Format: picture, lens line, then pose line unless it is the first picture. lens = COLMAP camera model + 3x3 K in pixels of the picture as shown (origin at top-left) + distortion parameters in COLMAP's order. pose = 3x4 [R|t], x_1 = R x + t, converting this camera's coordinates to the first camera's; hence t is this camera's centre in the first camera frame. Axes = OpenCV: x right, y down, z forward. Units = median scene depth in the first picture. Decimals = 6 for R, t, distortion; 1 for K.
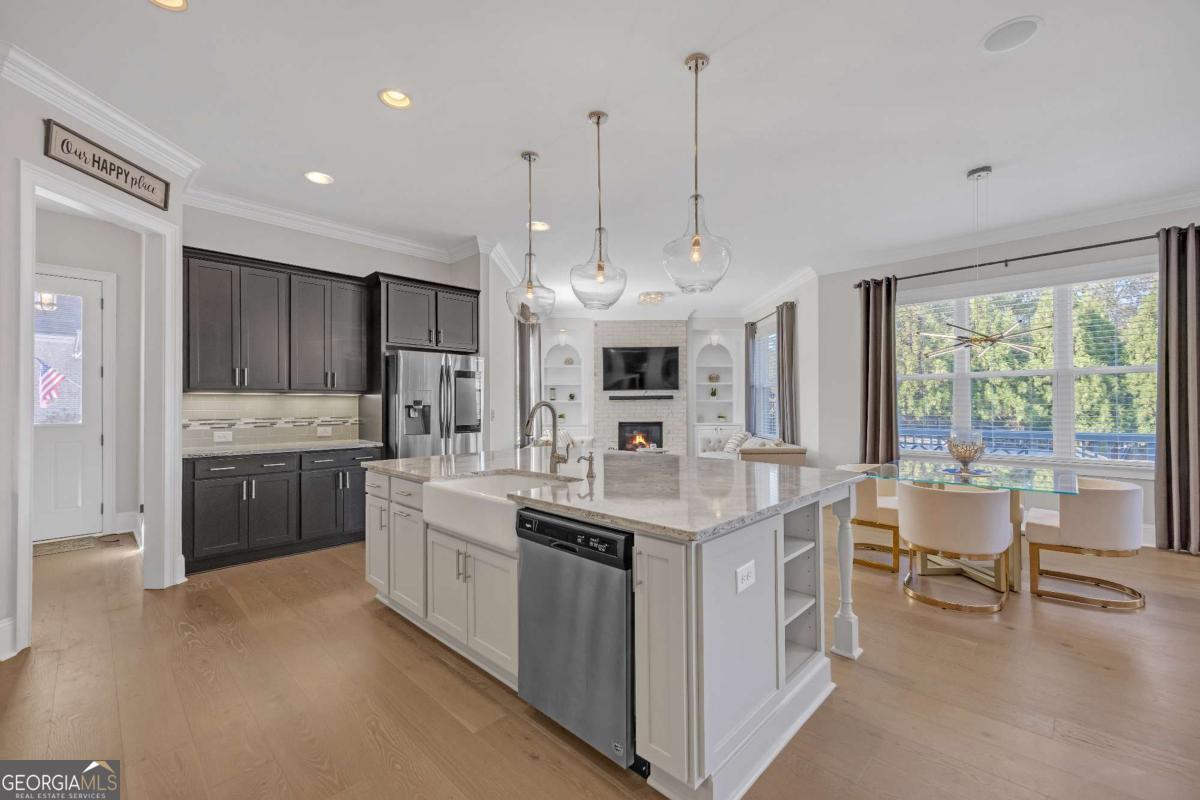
lens RADIAL K [[490.8, 0, 602.0], [0, 490.8, 399.0], [0, 0, 1]] dist [0.000419, 0.000115]
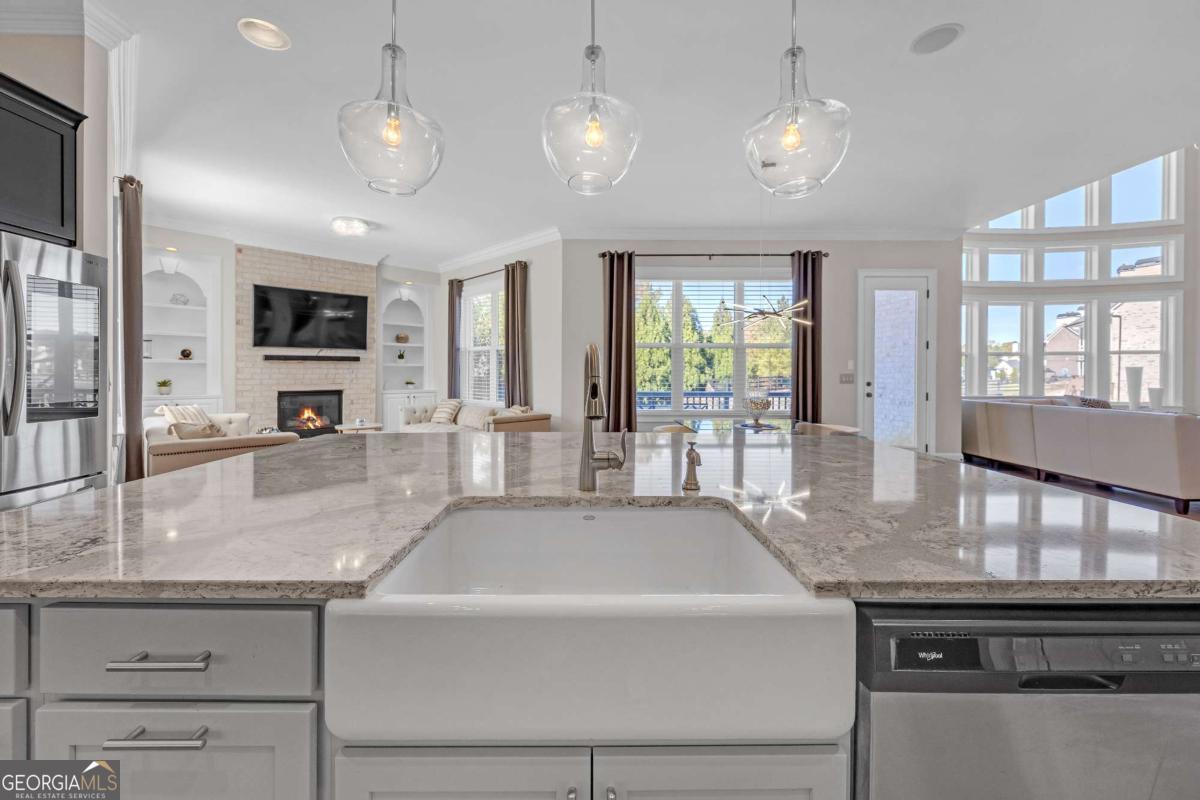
lens RADIAL K [[466.4, 0, 585.0], [0, 466.4, 375.8], [0, 0, 1]] dist [0.001658, 0.000081]
pose [[0.715683, 0.003026, 0.698419, -0.123376], [-0.015933, 0.999801, 0.011995, 0.008812], [-0.698244, -0.019713, 0.715589, 0.194836]]
